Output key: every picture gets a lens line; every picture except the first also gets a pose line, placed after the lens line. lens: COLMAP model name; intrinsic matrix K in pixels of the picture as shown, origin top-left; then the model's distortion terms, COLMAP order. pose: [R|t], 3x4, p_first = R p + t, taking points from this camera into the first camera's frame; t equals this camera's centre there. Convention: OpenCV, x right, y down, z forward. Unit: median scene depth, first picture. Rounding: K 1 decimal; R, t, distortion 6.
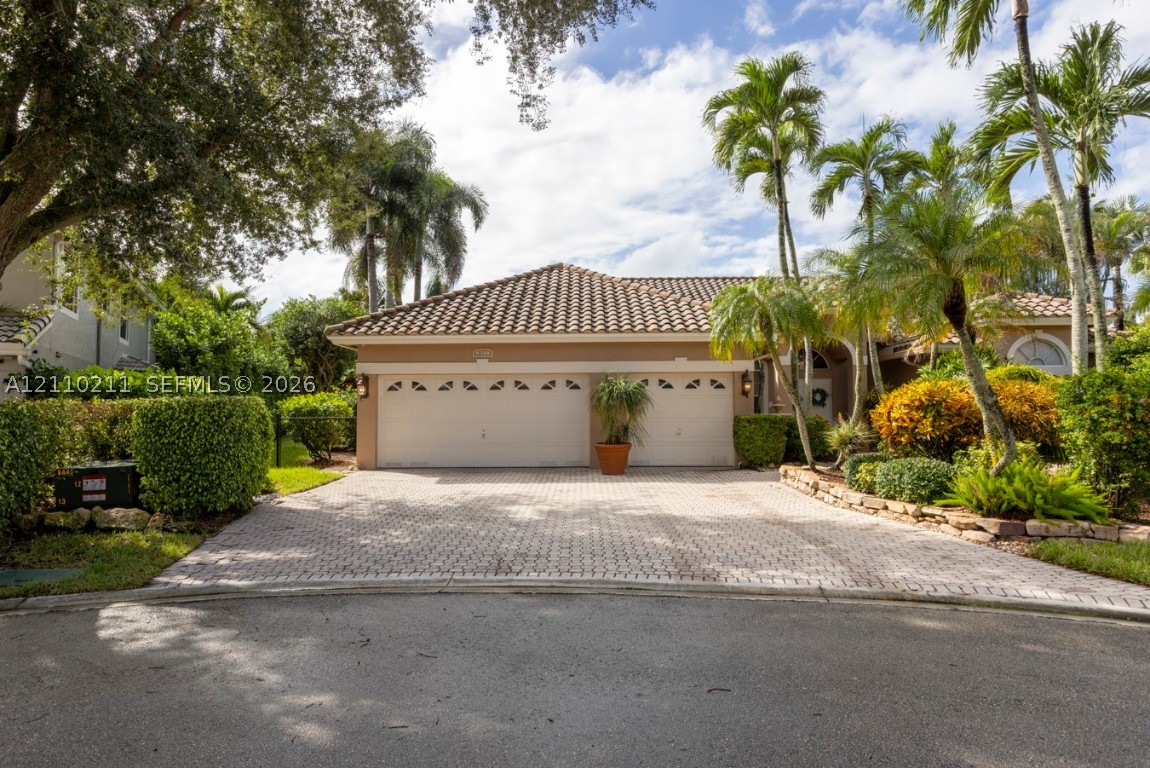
lens RADIAL K [[679.0, 0, 575.0], [0, 679.0, 384.0], [0, 0, 1]] dist [-0.021370, 0.000591]
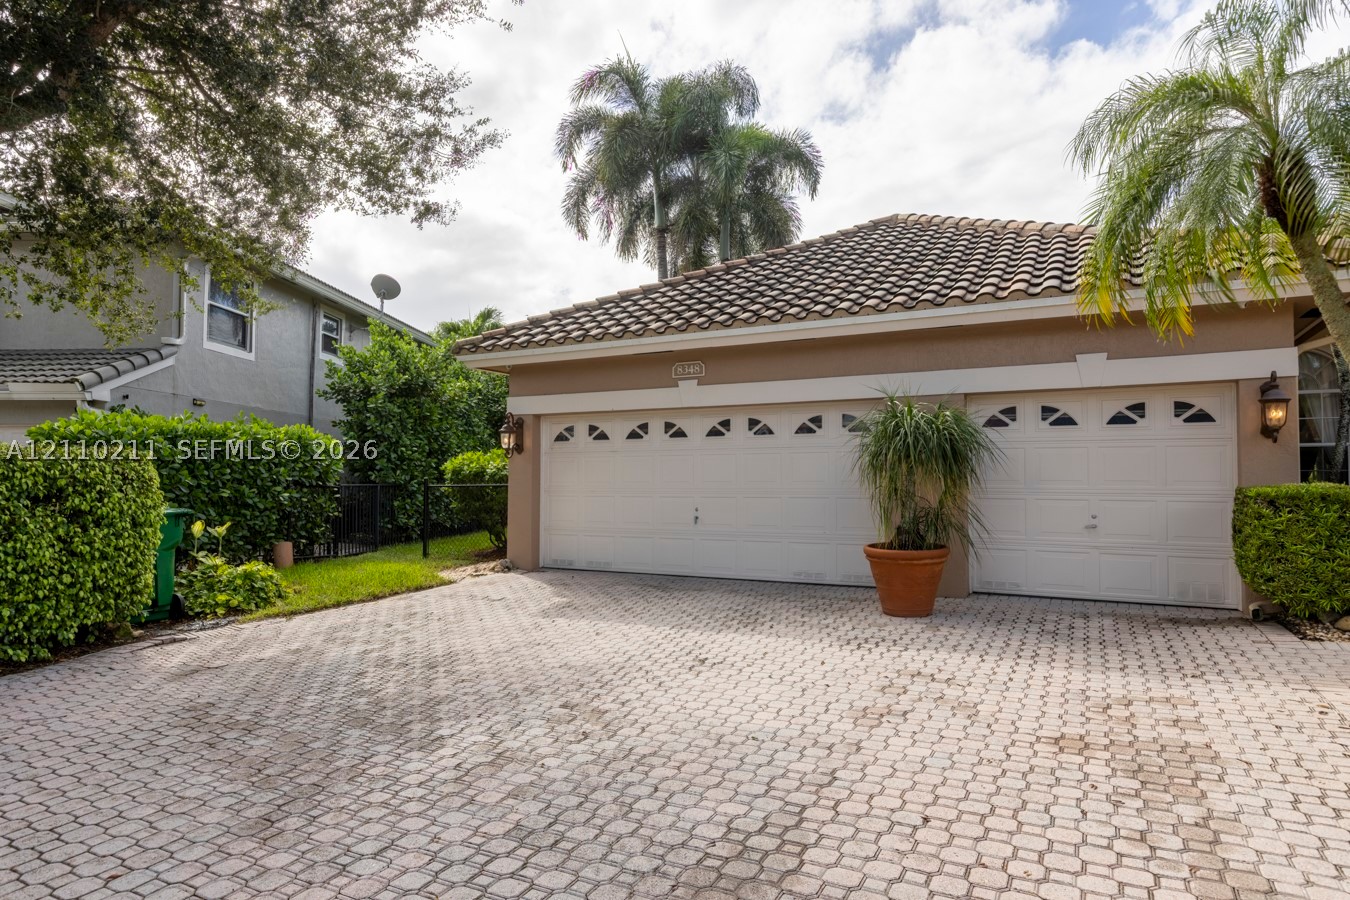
lens RADIAL K [[797.1, 0, 675.0], [0, 797.1, 450.0], [0, 0, 1]] dist [-0.021370, 0.000591]
pose [[0.889196, -0.012641, -0.457353, 0.148284], [0.012999, 0.999913, -0.002364, 0.020742], [0.457343, -0.003843, 0.889282, 0.418882]]
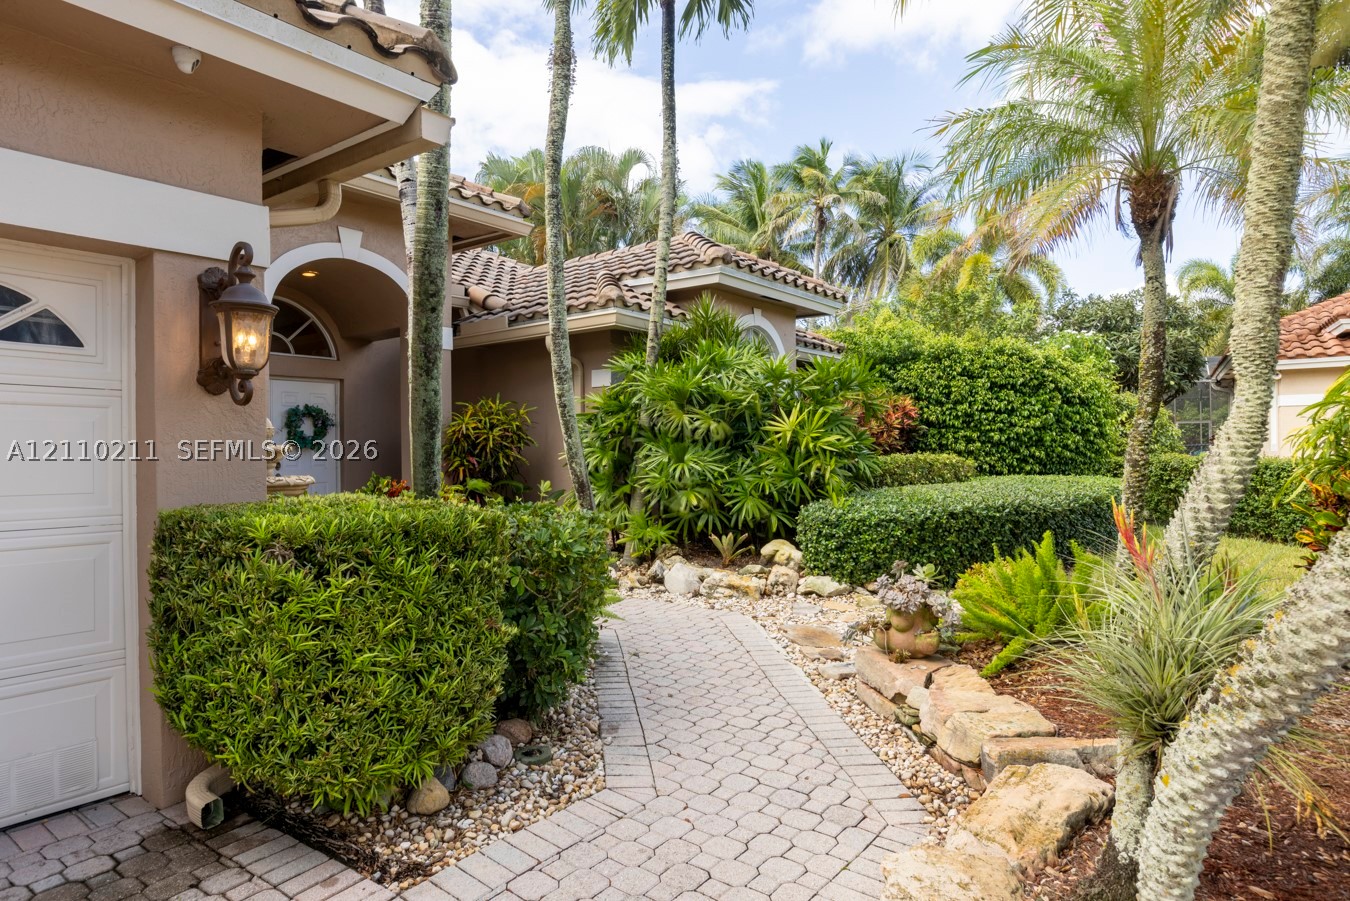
lens RADIAL K [[797.1, 0, 675.0], [0, 797.1, 450.5], [0, 0, 1]] dist [-0.021370, 0.000591]
pose [[0.579952, -0.002694, 0.814646, 0.147733], [-0.023253, 0.999532, 0.019860, 0.025017], [-0.814319, -0.030461, 0.579618, 0.768380]]
